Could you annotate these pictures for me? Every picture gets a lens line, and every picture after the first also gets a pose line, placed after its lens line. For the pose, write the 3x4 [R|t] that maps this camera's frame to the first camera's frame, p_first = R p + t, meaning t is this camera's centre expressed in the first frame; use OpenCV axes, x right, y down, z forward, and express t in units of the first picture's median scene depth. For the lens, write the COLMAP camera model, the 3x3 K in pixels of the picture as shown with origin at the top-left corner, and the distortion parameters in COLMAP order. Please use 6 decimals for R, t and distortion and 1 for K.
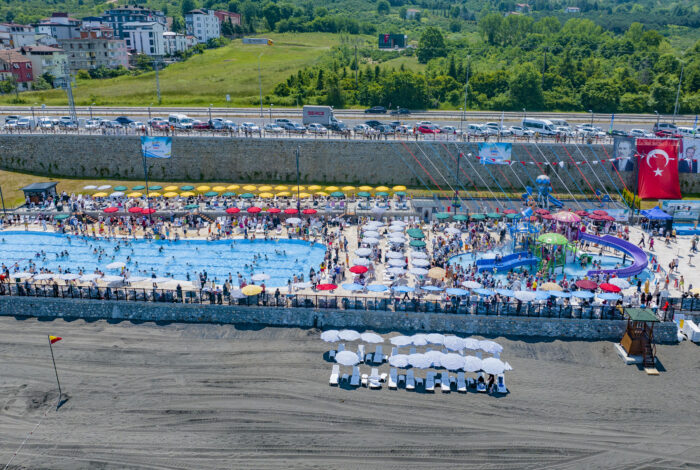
lens RADIAL K [[587.6, 0, 348.7], [0, 587.6, 235.0], [0, 0, 1]] dist [-0.011052, -0.016529]
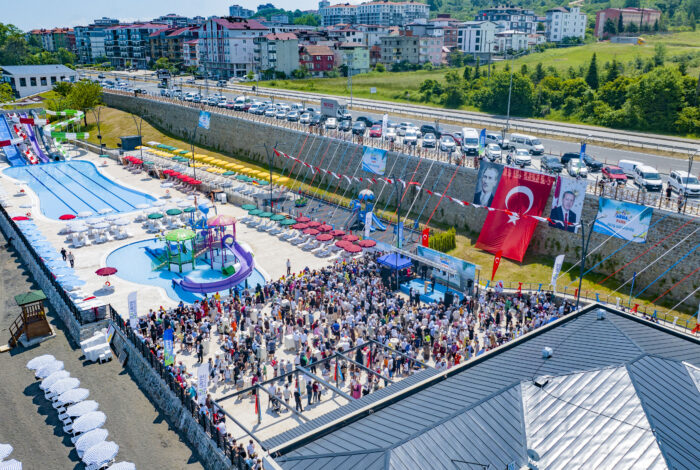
lens RADIAL K [[587.6, 0, 350.2], [0, 587.6, 233.9], [0, 0, 1]] dist [-0.011052, -0.016529]
pose [[0.675629, 0.227867, -0.701143, 0.376736], [-0.230172, 0.968694, 0.093023, -0.046298], [0.700390, 0.098534, 0.706926, 0.158915]]
